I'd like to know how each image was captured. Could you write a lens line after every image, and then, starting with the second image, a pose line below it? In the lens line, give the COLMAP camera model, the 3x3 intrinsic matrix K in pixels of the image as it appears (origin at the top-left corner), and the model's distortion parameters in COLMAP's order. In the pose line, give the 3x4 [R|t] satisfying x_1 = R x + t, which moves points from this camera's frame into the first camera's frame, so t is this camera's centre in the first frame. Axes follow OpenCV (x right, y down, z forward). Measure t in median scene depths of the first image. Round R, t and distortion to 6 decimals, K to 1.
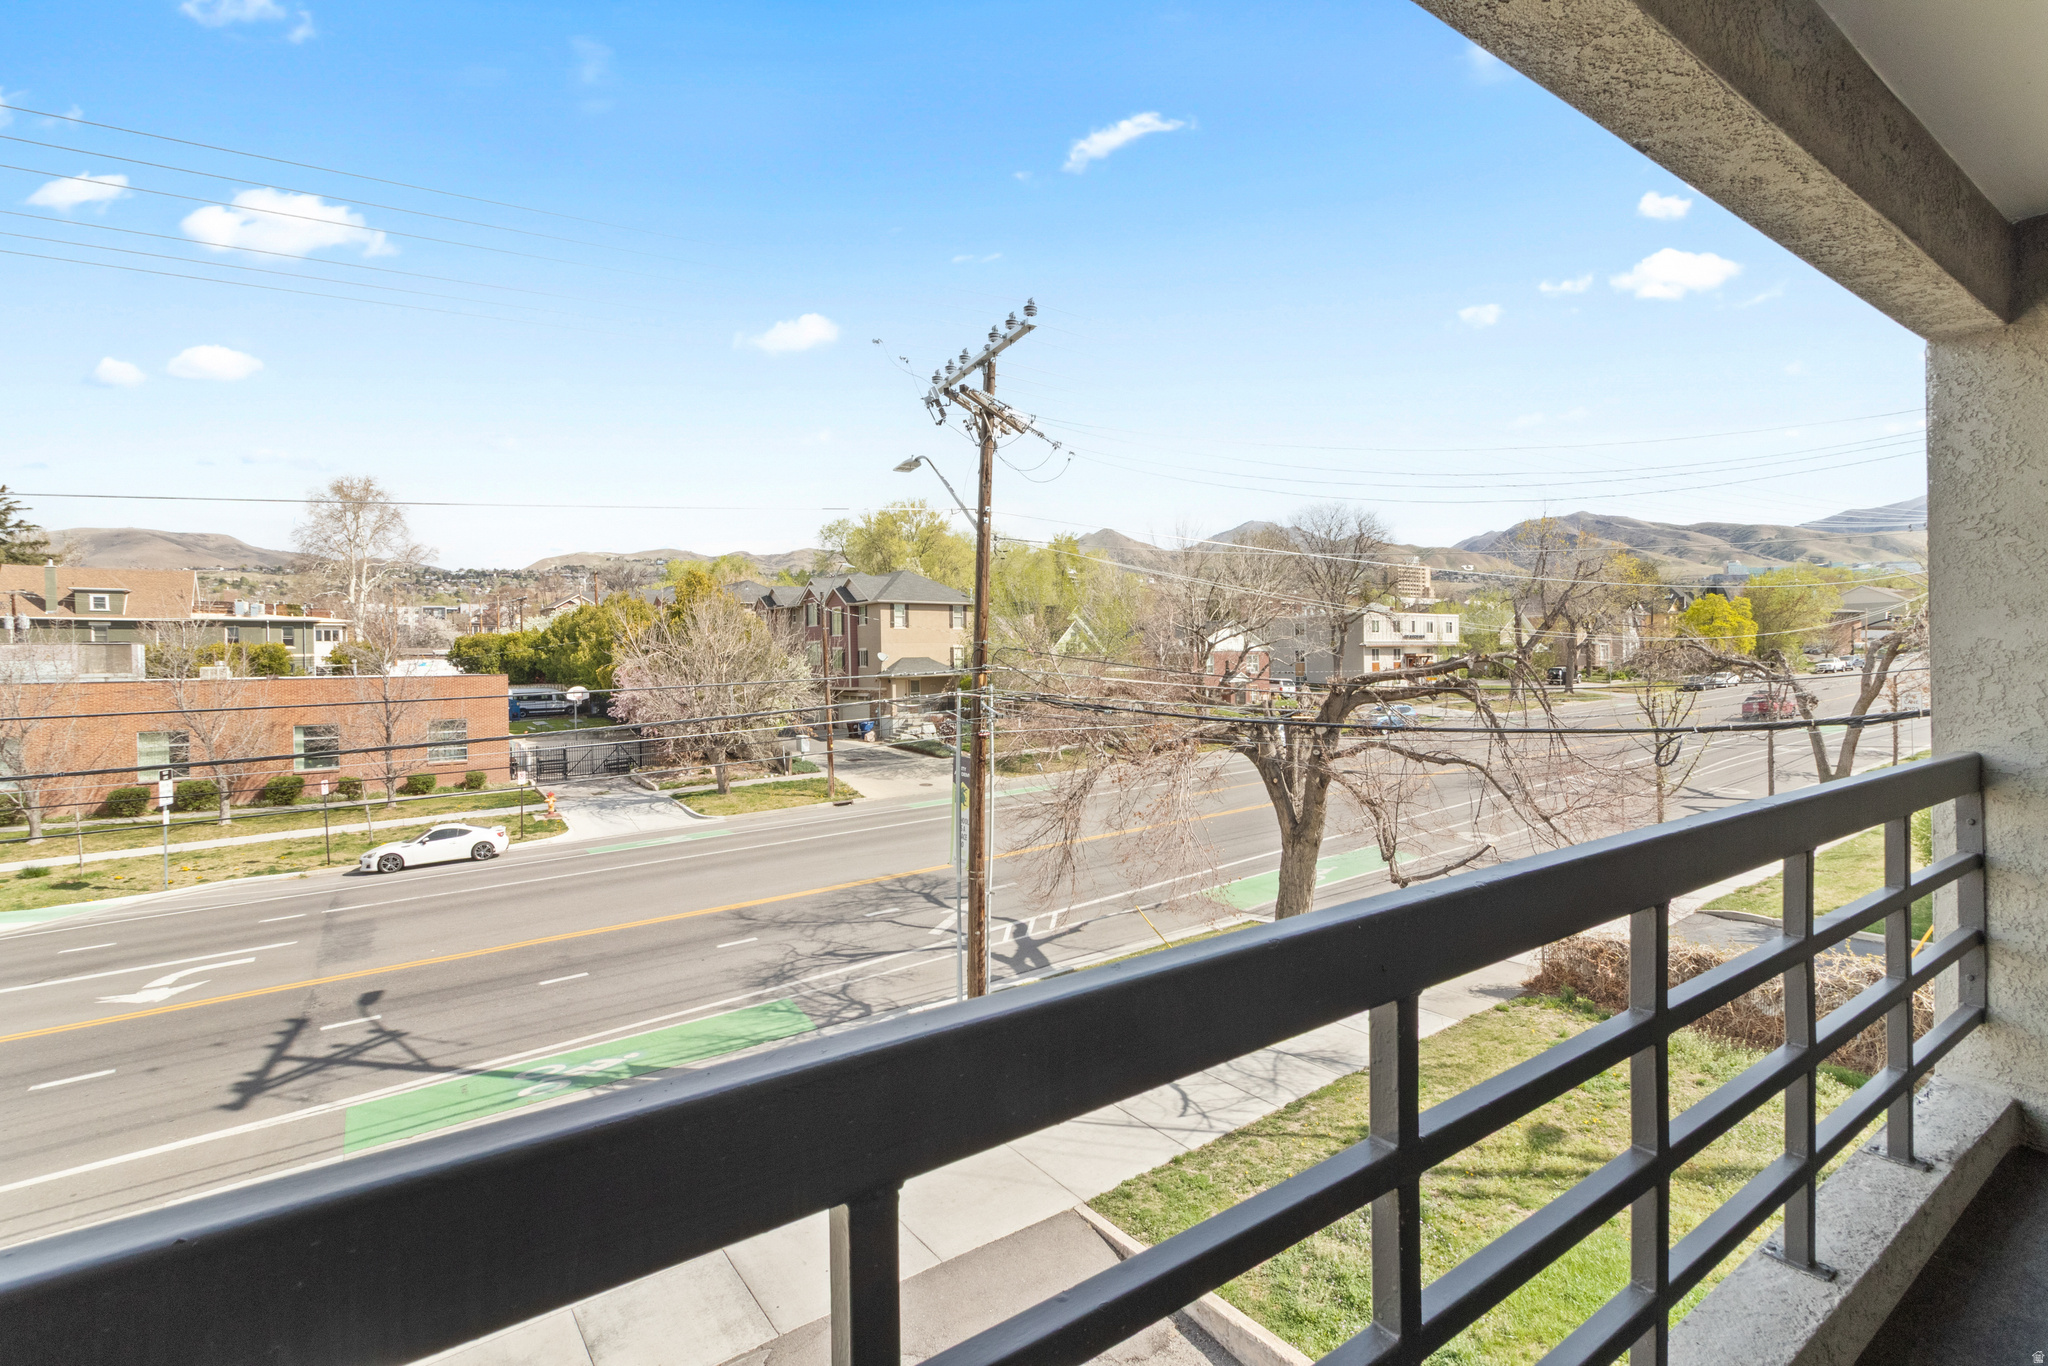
lens RADIAL K [[990.3, 0, 1004.5], [0, 990.3, 676.0], [0, 0, 1]] dist [-0.003404, 0.001027]
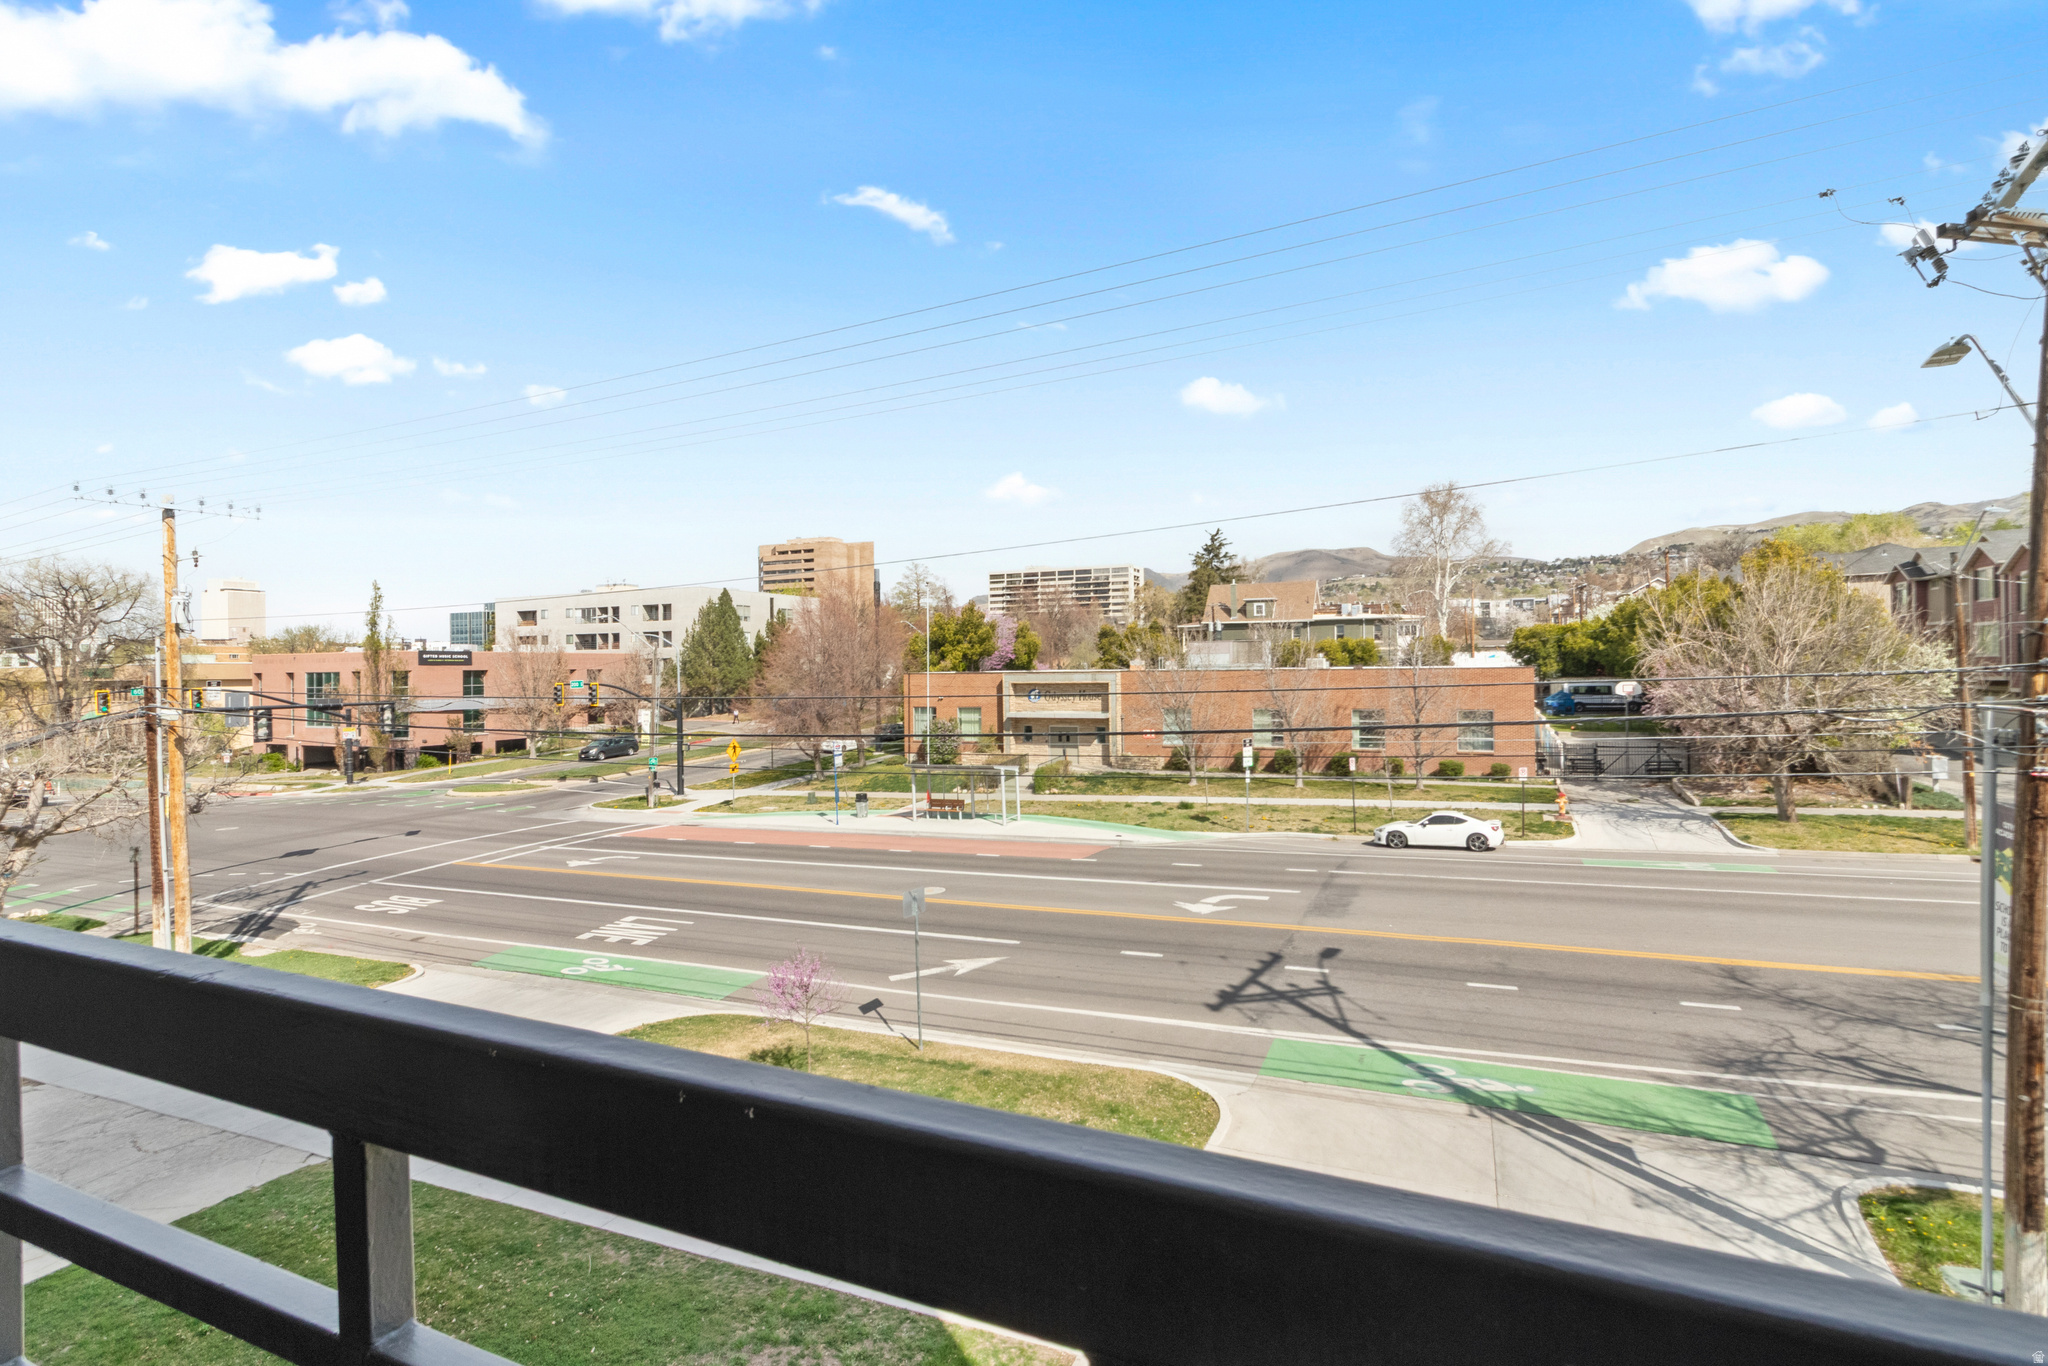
lens RADIAL K [[990.3, 0, 1002.1], [0, 990.3, 672.1], [0, 0, 1]] dist [-0.003404, 0.001027]
pose [[0.485622, 0.012867, -0.874074, 0.117819], [-0.007850, 0.999916, 0.010358, -0.002715], [0.874134, 0.001832, 0.485682, 0.091613]]
